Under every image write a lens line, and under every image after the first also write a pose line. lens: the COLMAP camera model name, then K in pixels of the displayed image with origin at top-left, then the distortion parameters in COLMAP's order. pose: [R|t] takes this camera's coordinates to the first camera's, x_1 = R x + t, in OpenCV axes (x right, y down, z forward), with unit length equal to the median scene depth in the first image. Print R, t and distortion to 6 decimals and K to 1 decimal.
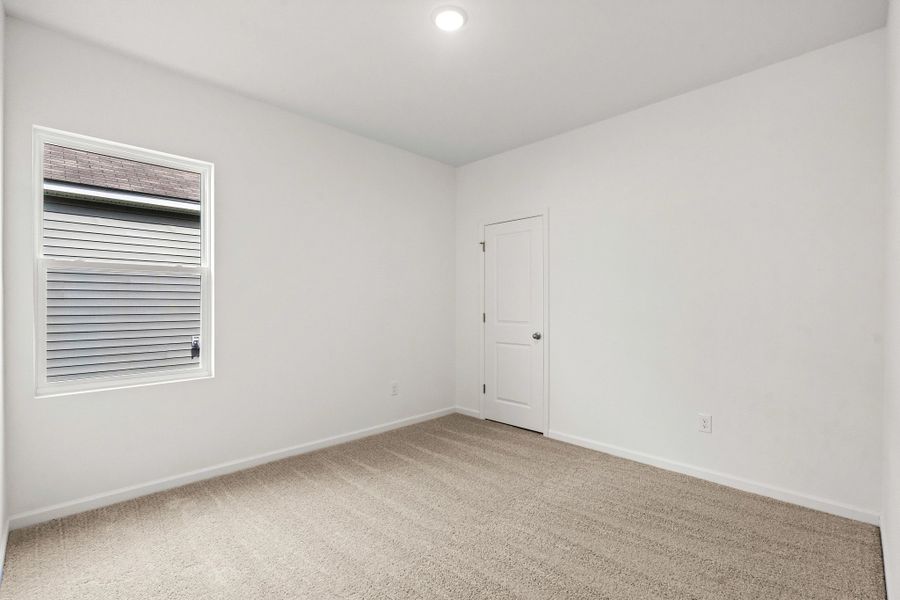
lens RADIAL K [[407.1, 0, 450.0], [0, 407.1, 300.0], [0, 0, 1]] dist [-0.000829, -0.000012]
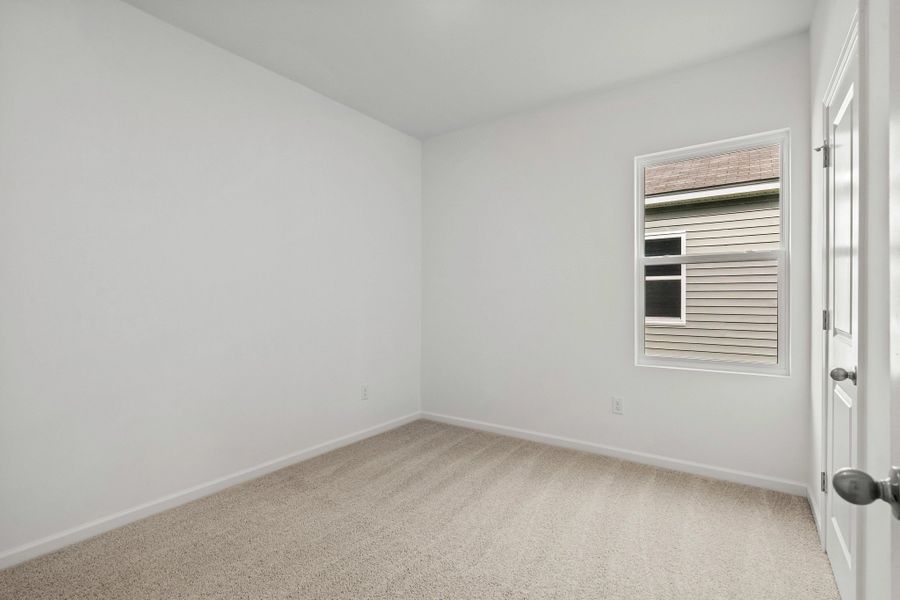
lens RADIAL K [[407.1, 0, 450.0], [0, 407.1, 300.0], [0, 0, 1]] dist [-0.000829, -0.000012]
pose [[0.208325, 0.011400, -0.977993, 0.123533], [0.012192, 0.999824, 0.014251, 0.002569], [0.977984, -0.014892, 0.208150, 0.127828]]
